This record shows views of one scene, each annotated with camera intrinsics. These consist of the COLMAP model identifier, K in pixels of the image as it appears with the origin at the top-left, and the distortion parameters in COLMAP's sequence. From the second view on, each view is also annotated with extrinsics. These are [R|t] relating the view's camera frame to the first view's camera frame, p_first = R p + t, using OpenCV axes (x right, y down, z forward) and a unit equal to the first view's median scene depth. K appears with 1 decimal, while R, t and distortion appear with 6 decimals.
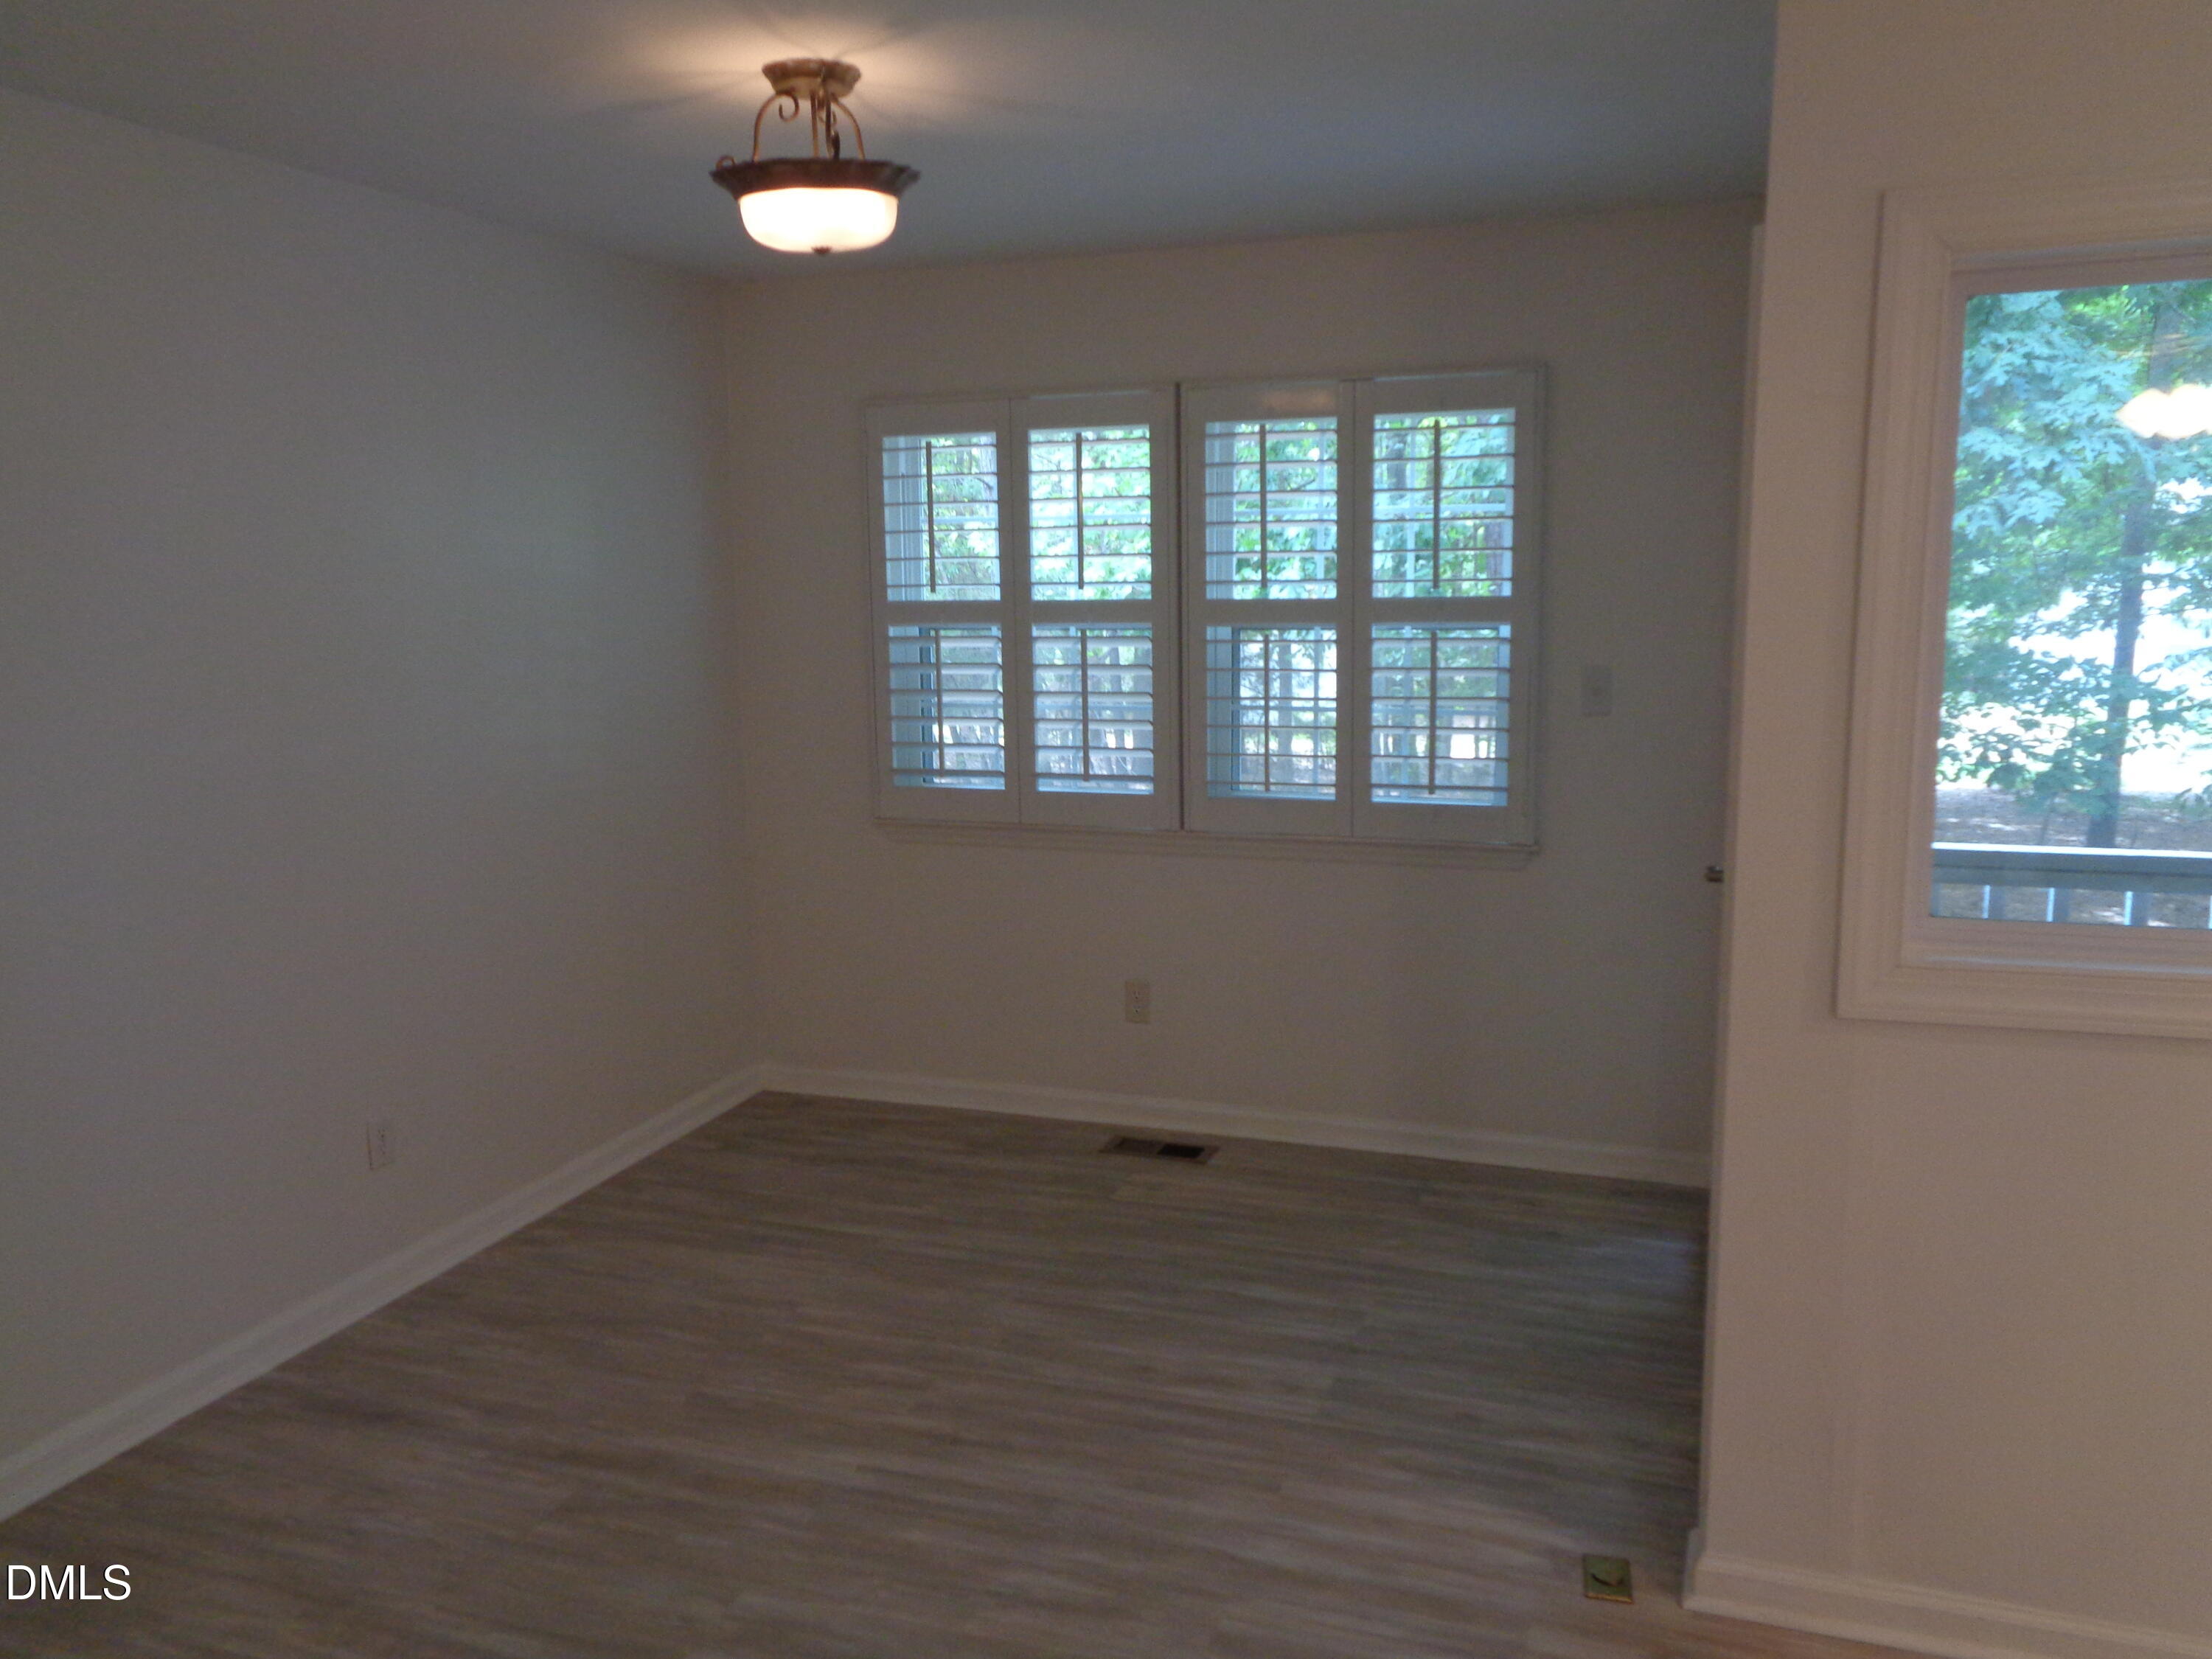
lens RADIAL K [[1685.1, 0, 1099.4], [0, 1685.1, 816.1], [0, 0, 1]] dist [0.007281, 0.000729]
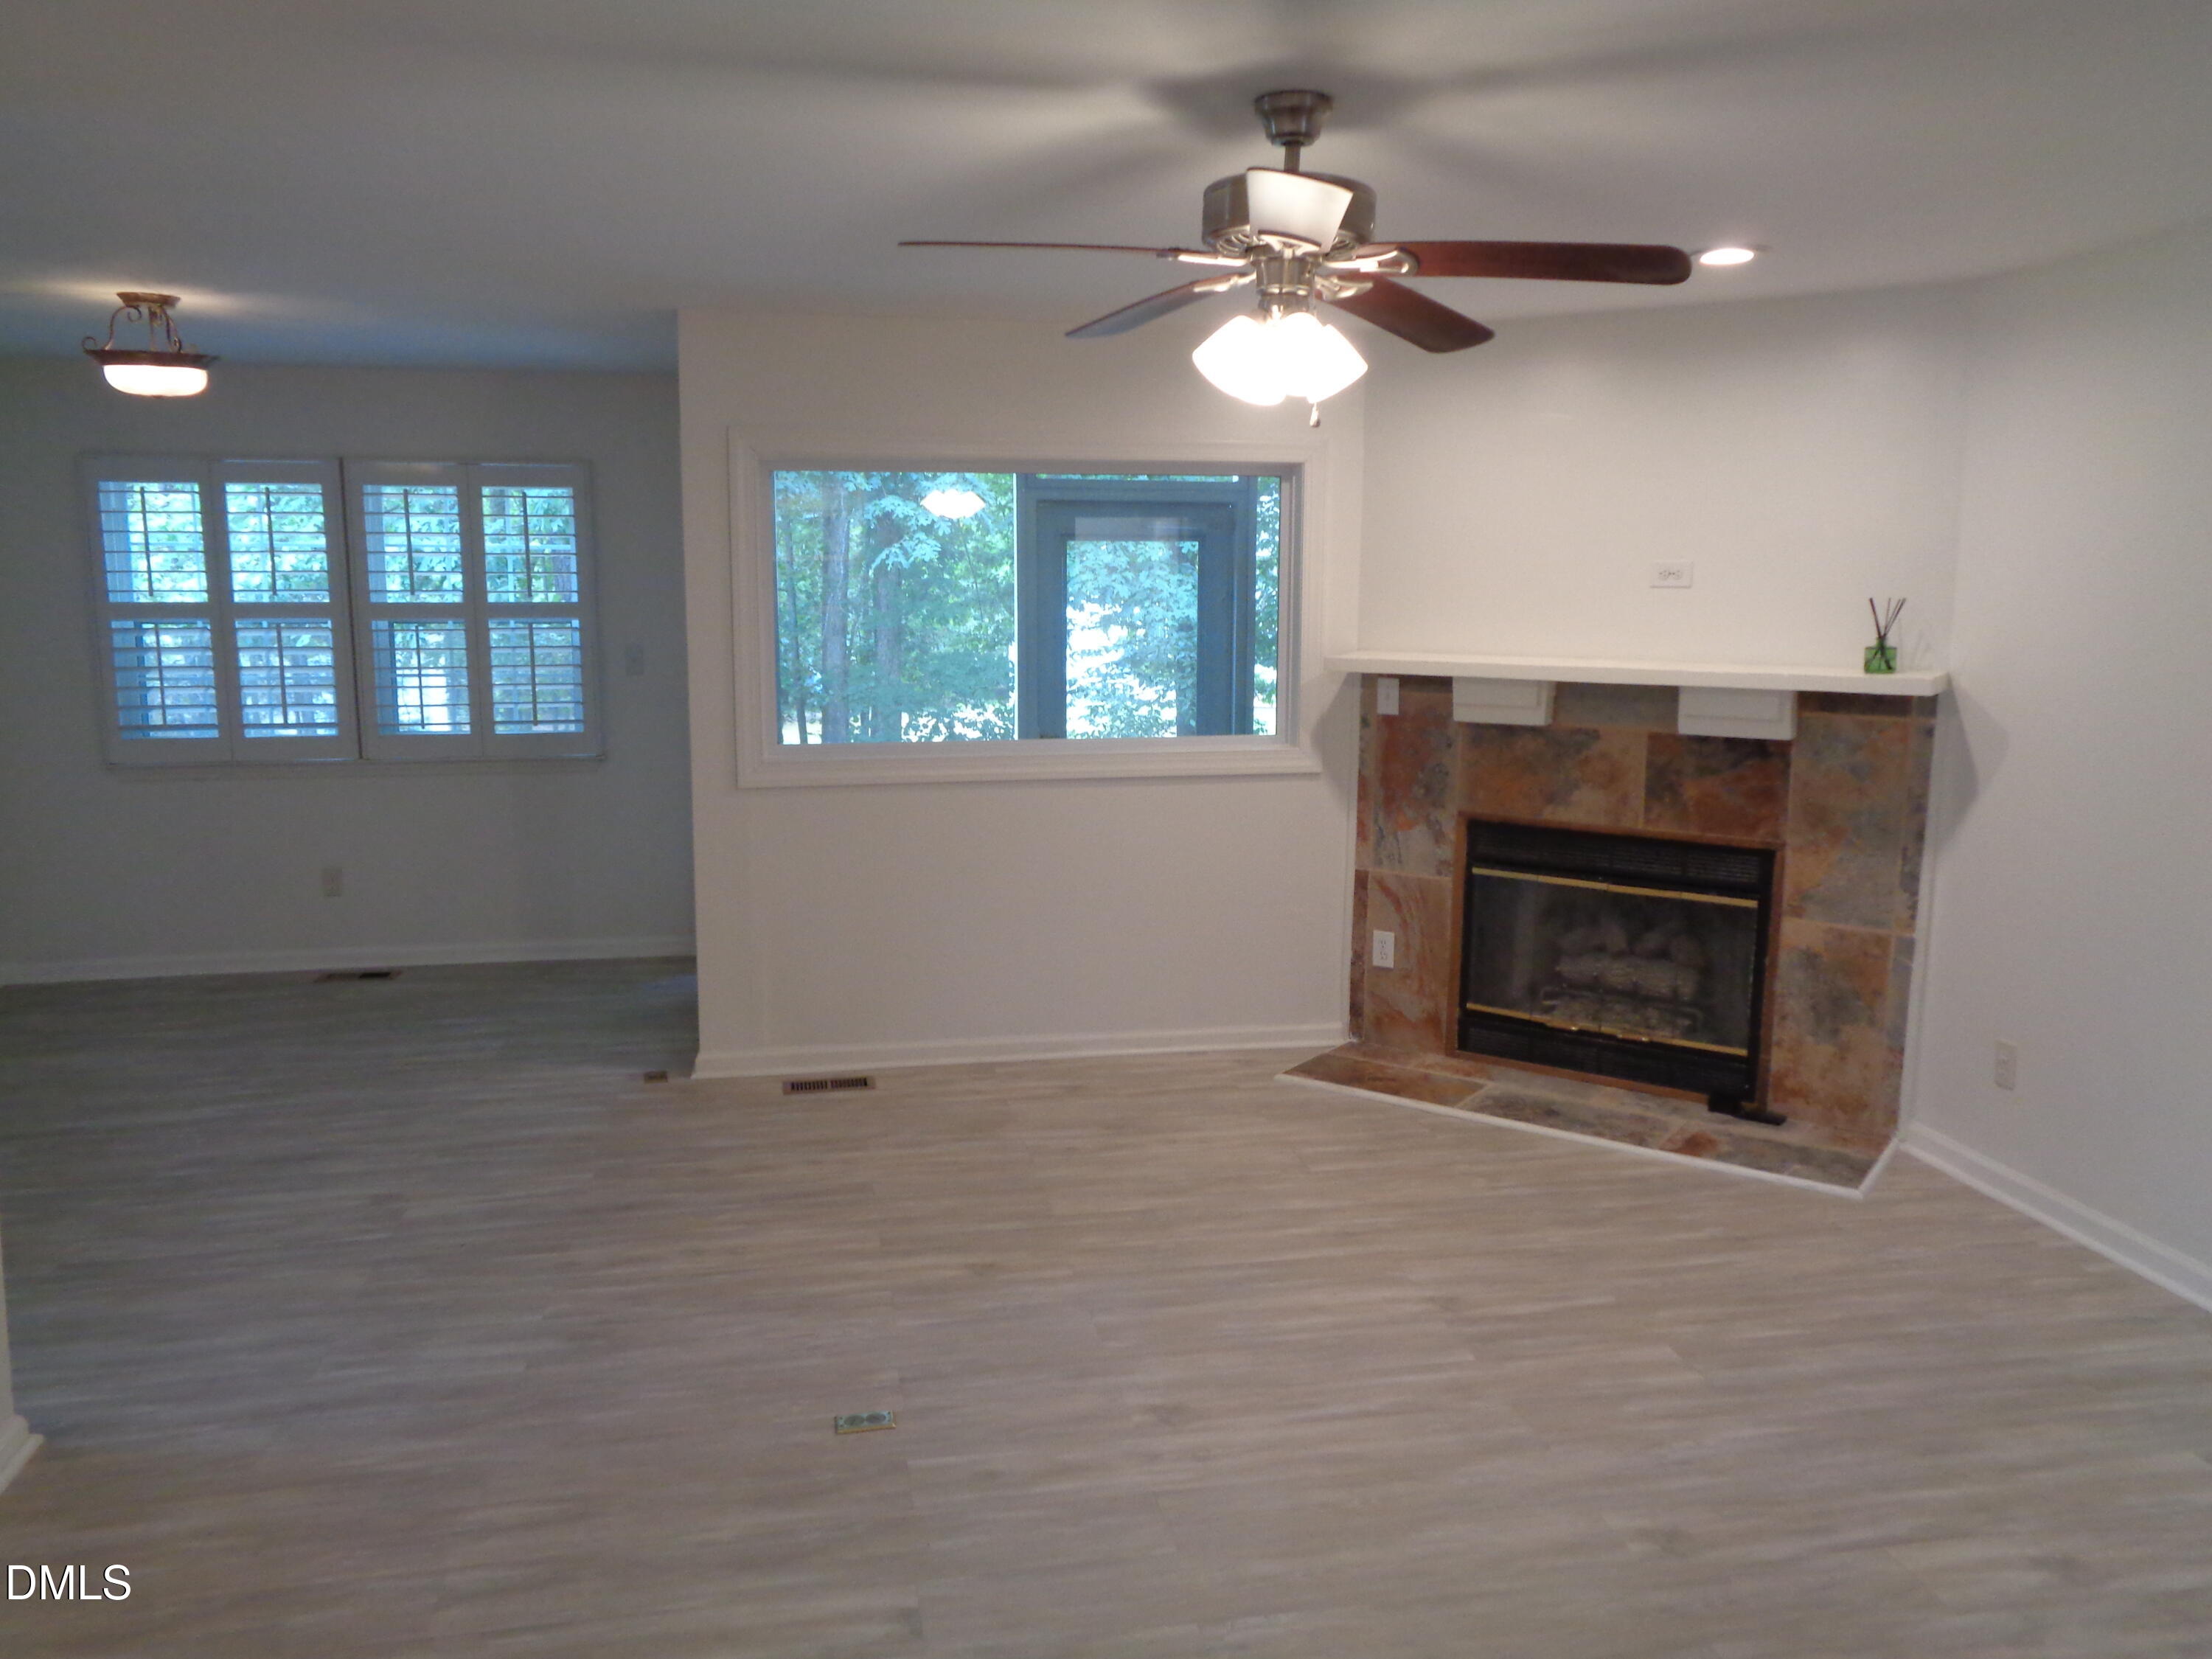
lens RADIAL K [[1685.1, 0, 1099.4], [0, 1685.1, 816.1], [0, 0, 1]] dist [0.007281, 0.000729]
pose [[0.859689, -0.057033, 0.507624, -0.150782], [0.060363, 0.998127, 0.009915, 0.084277], [-0.507239, 0.022118, 0.861521, -0.610716]]
